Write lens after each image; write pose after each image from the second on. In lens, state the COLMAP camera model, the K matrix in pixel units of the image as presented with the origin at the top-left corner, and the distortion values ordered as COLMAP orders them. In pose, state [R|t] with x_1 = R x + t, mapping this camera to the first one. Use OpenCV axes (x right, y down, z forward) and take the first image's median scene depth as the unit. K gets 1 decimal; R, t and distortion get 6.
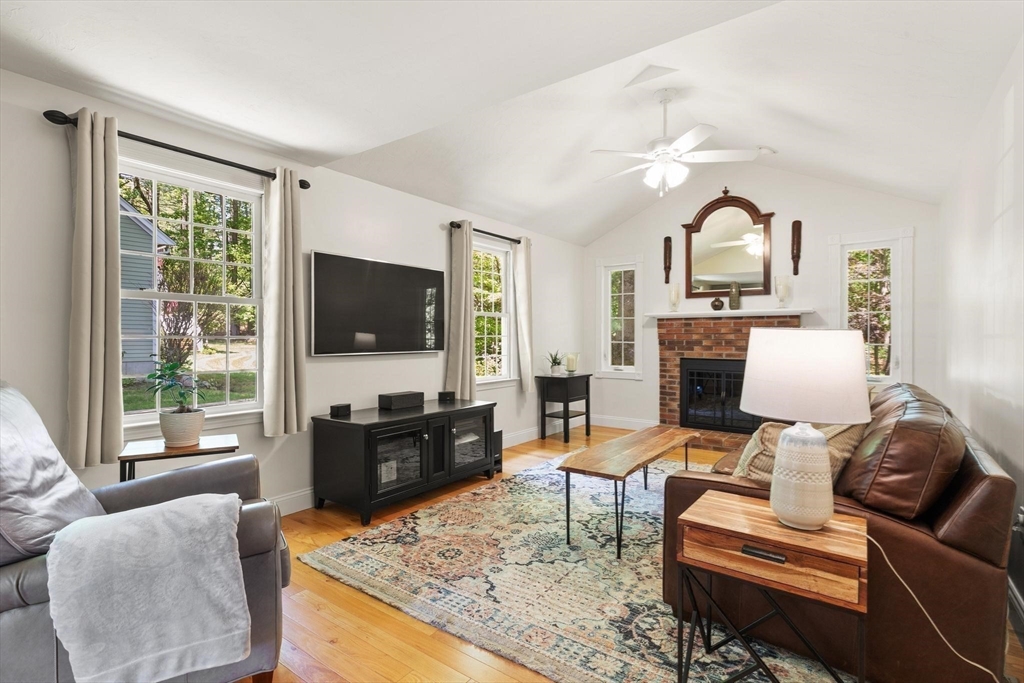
lens RADIAL K [[481.7, 0, 516.8], [0, 481.7, 340.9], [0, 0, 1]] dist [0.013919, -0.000329]
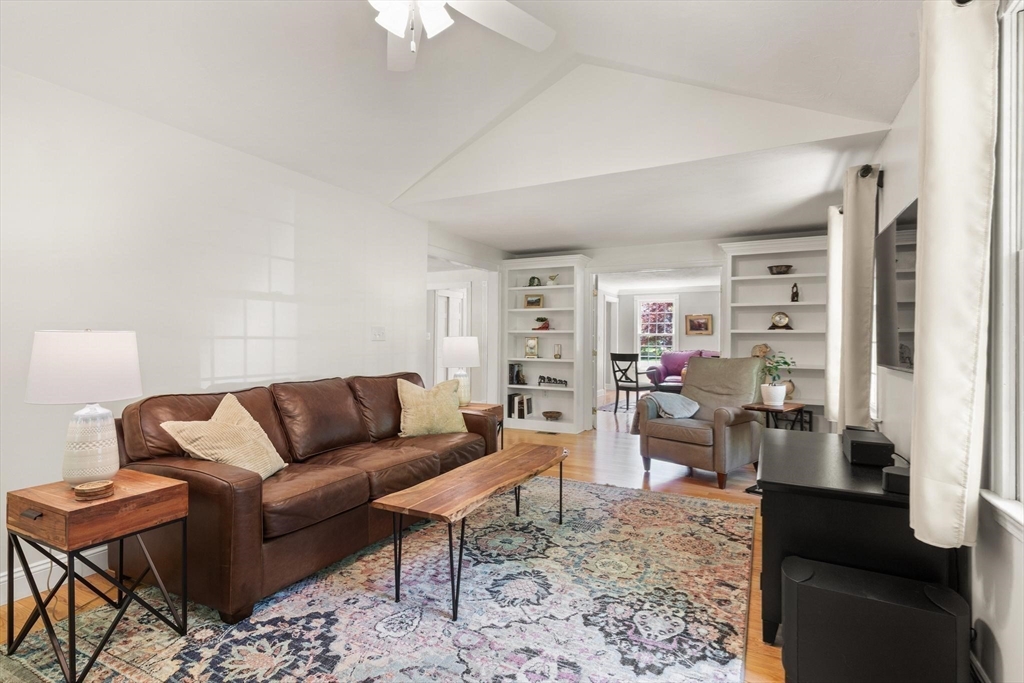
lens RADIAL K [[481.7, 0, 511.8], [0, 481.7, 341.7], [0, 0, 1]] dist [0.013919, -0.000329]
pose [[-0.989103, -0.006145, -0.147095, 0.364527], [-0.007392, 0.999941, 0.007928, -0.011820], [0.147038, 0.008929, -0.989091, 1.969793]]
